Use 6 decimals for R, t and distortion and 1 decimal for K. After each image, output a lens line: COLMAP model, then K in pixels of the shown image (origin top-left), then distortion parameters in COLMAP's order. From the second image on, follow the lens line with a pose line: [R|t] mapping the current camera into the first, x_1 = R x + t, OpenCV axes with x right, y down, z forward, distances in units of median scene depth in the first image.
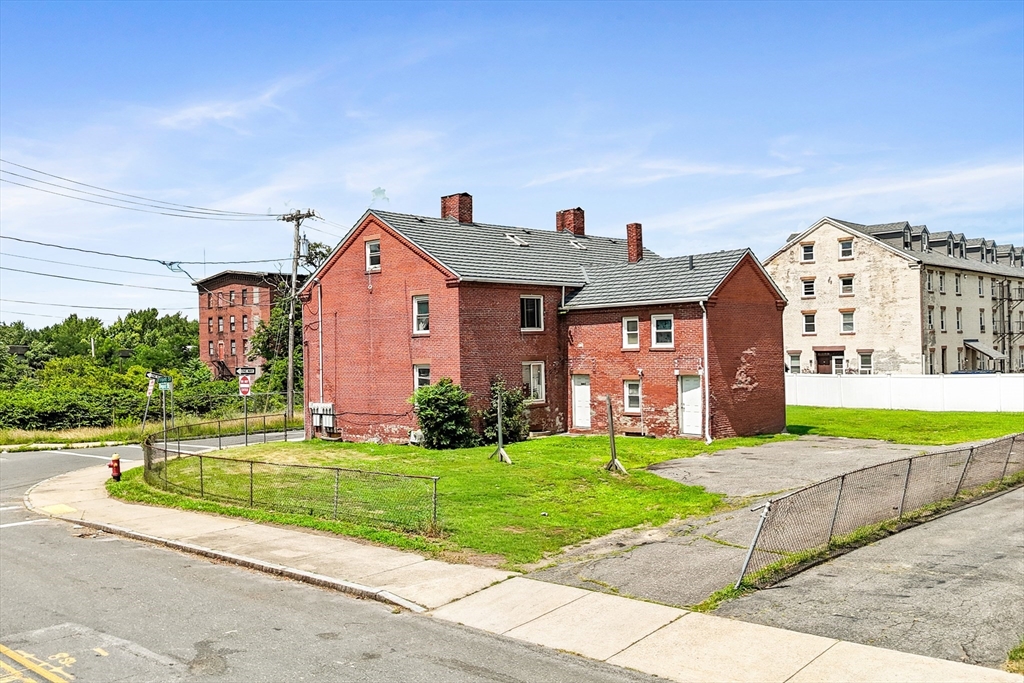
lens RADIAL K [[899.9, 0, 555.3], [0, 899.9, 357.7], [0, 0, 1]] dist [0.040590, 0.001332]
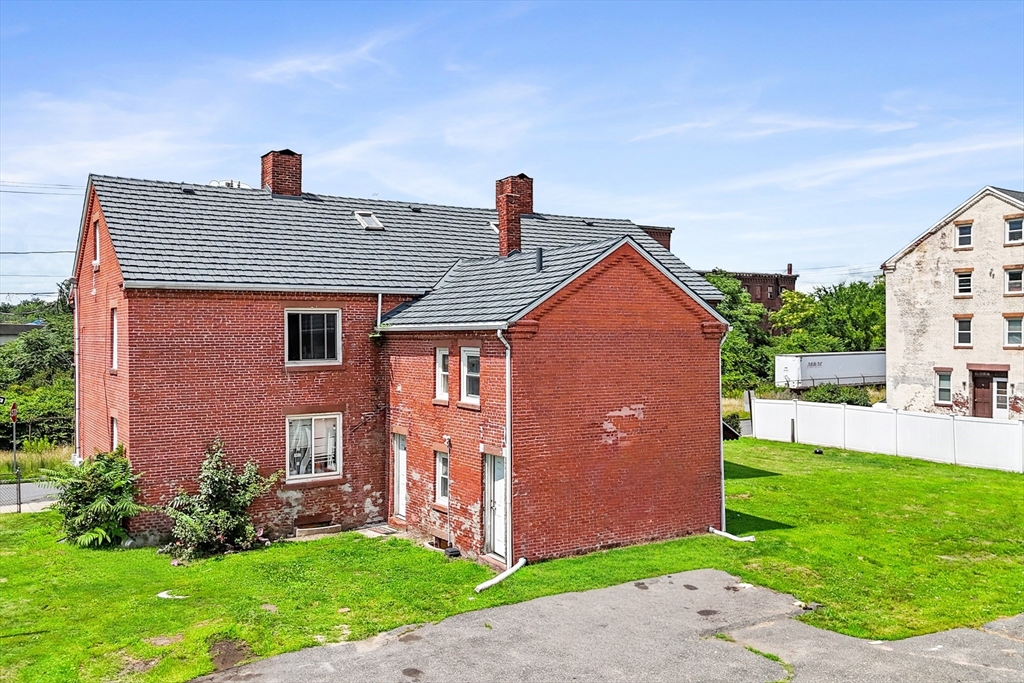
lens RADIAL K [[945.1, 0, 668.5], [0, 945.1, 339.9], [0, 0, 1]] dist [0.116485, 0.003829]
pose [[0.987134, 0.019154, -0.158745, 0.227434], [-0.019329, 0.999813, 0.000443, -0.036649], [0.158724, 0.002631, 0.987319, 0.262269]]
